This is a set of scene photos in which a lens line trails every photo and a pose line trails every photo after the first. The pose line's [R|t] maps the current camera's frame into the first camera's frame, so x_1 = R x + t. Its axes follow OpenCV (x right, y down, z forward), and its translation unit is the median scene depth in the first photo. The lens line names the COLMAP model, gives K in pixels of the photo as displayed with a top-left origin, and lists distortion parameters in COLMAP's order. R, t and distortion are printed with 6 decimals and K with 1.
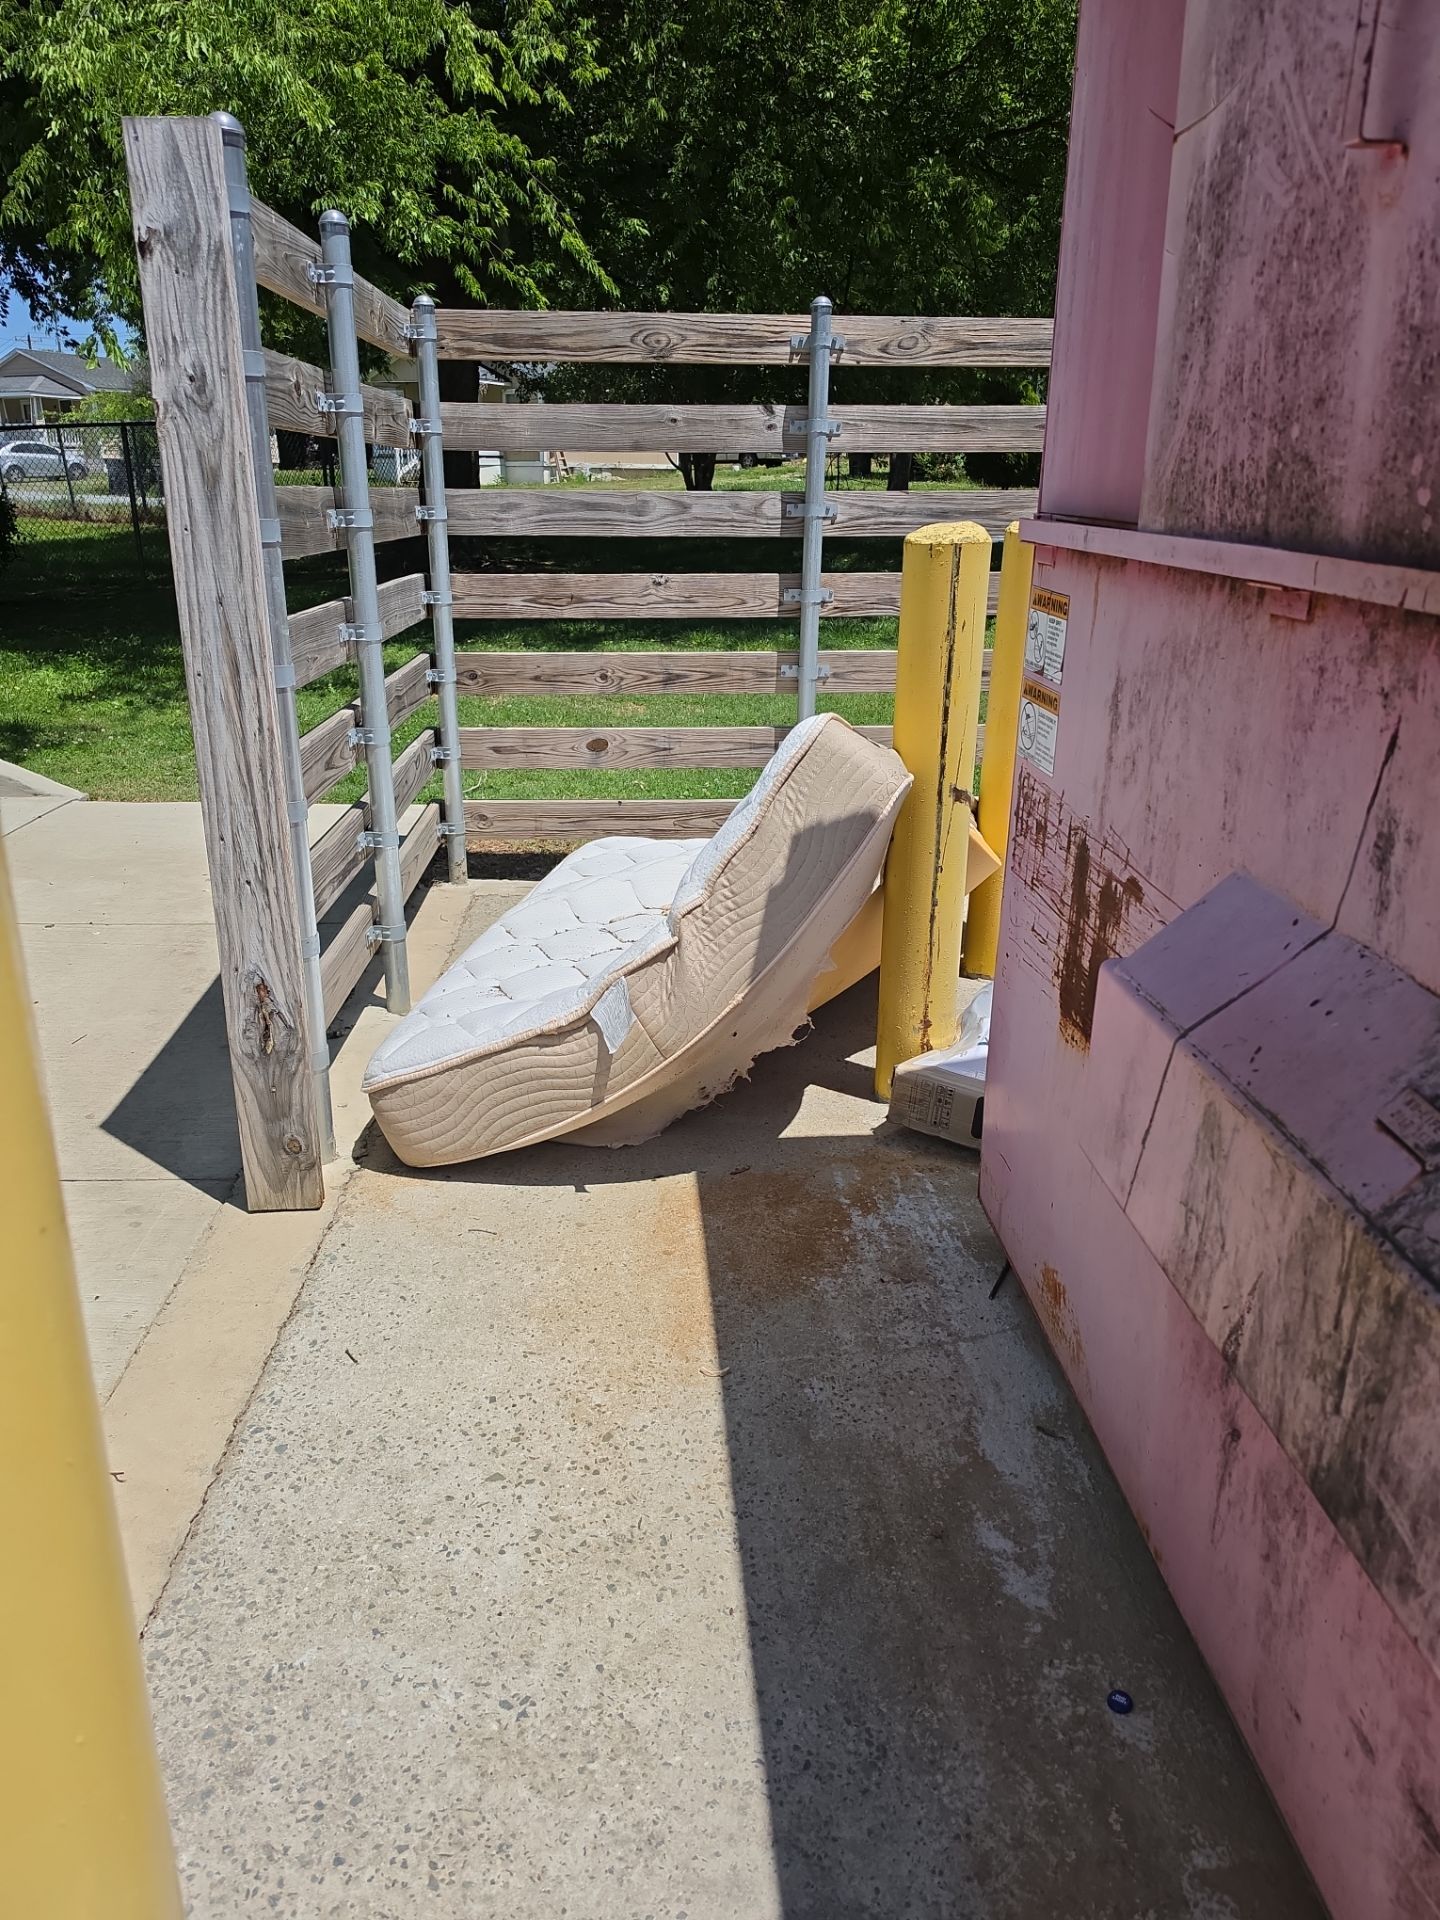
lens RADIAL K [[1474.6, 0, 720.0], [0, 1474.6, 960.0], [0, 0, 1]] dist [0.045164, -0.100249]
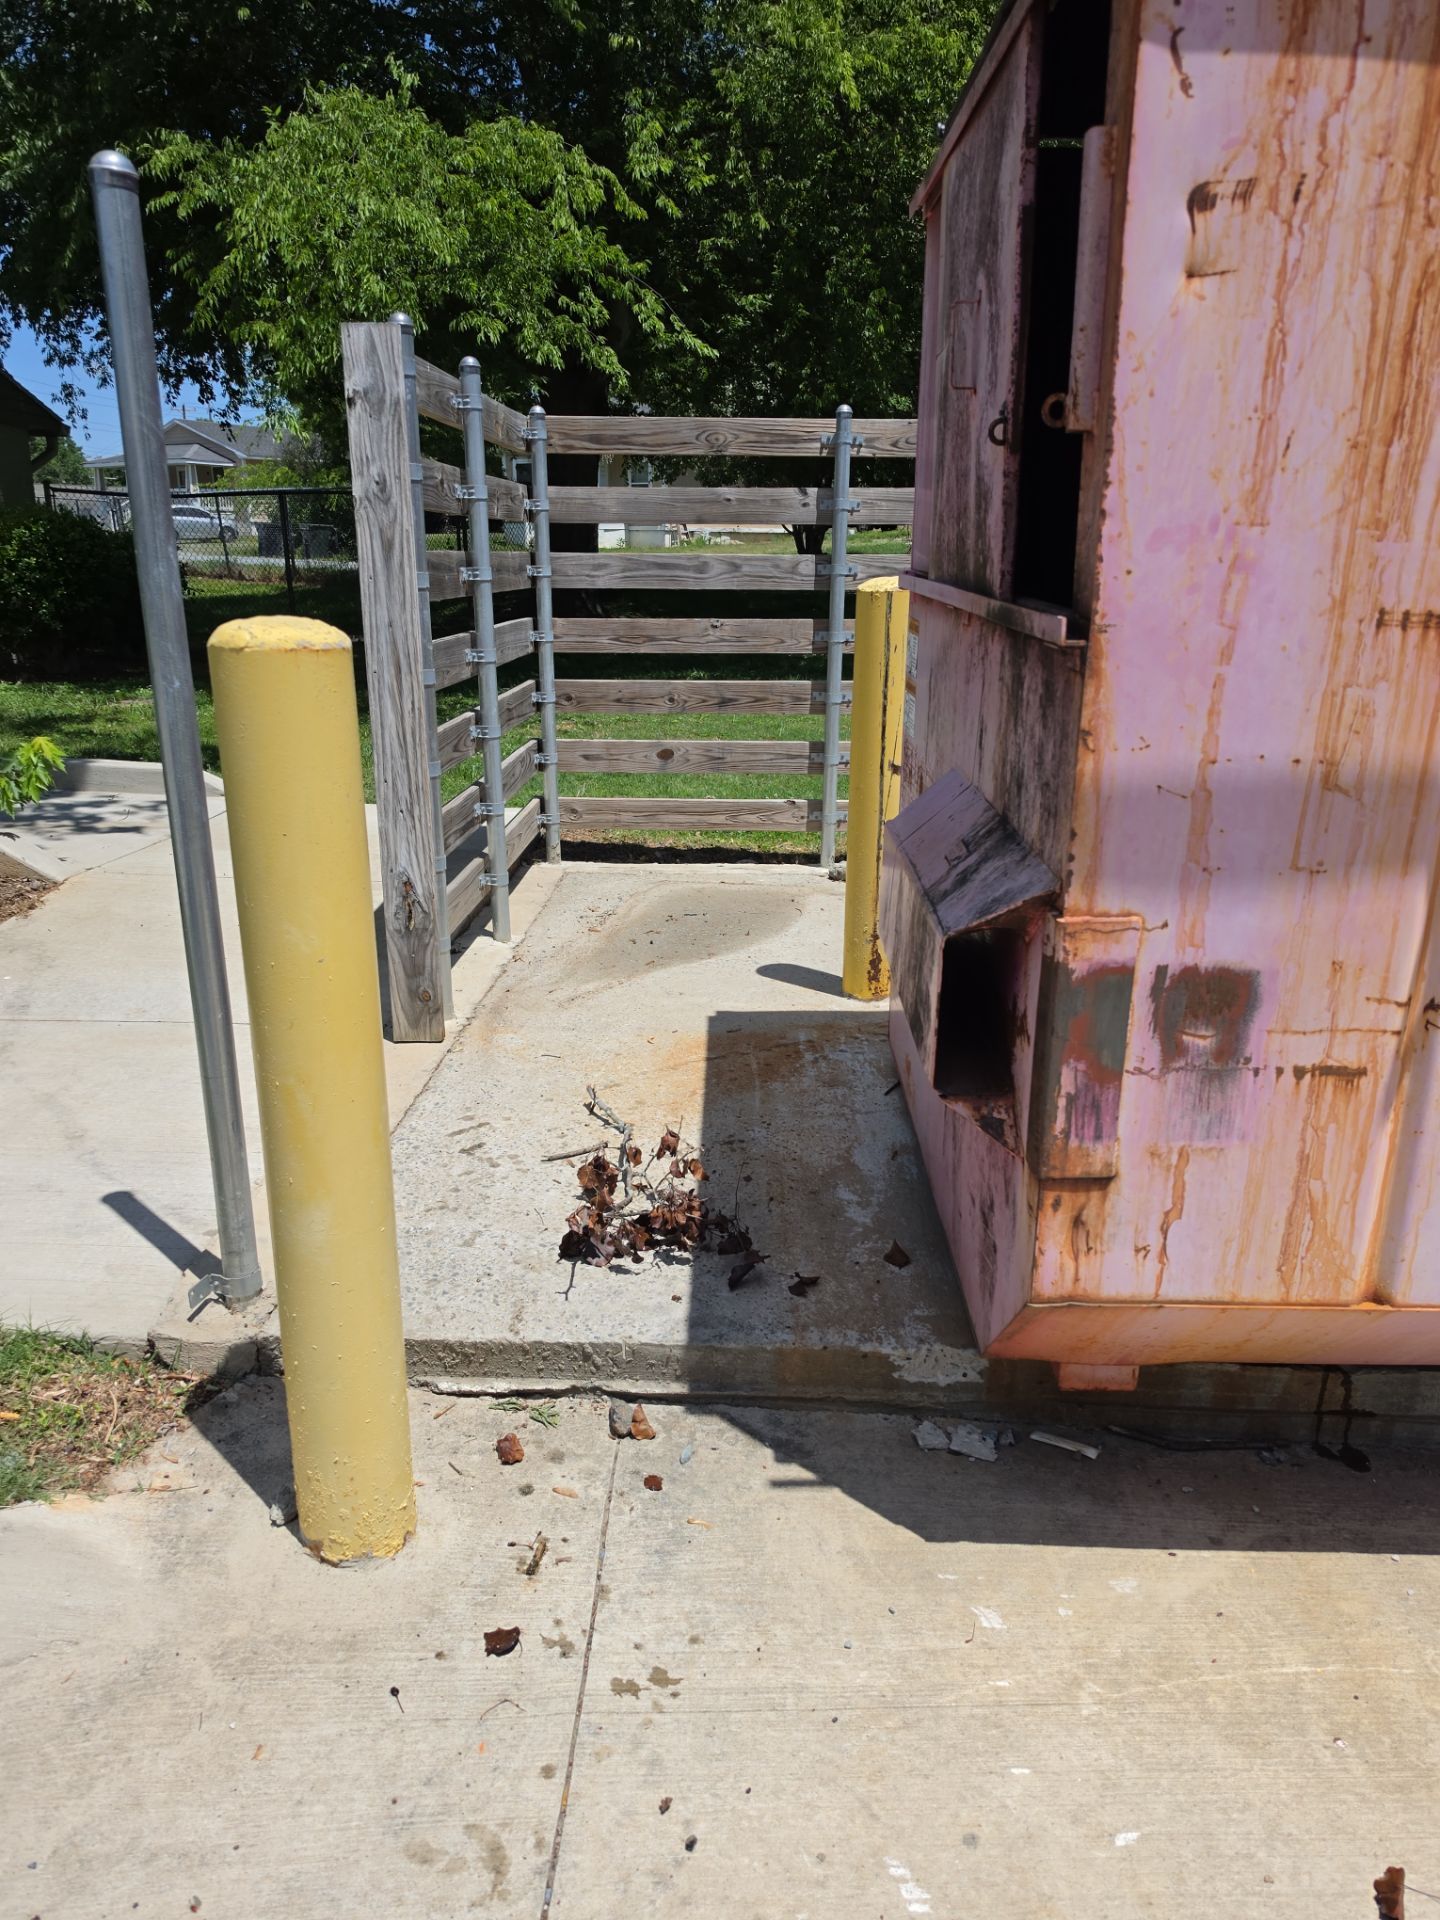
lens RADIAL K [[1382.2, 0, 720.0], [0, 1382.2, 960.0], [0, 0, 1]] dist [0.005542, -0.016210]
pose [[0.997607, 0.021856, -0.065600, 0.052233], [-0.023247, 0.999519, -0.020515, 0.062228], [0.065120, 0.021991, 0.997635, -0.197580]]
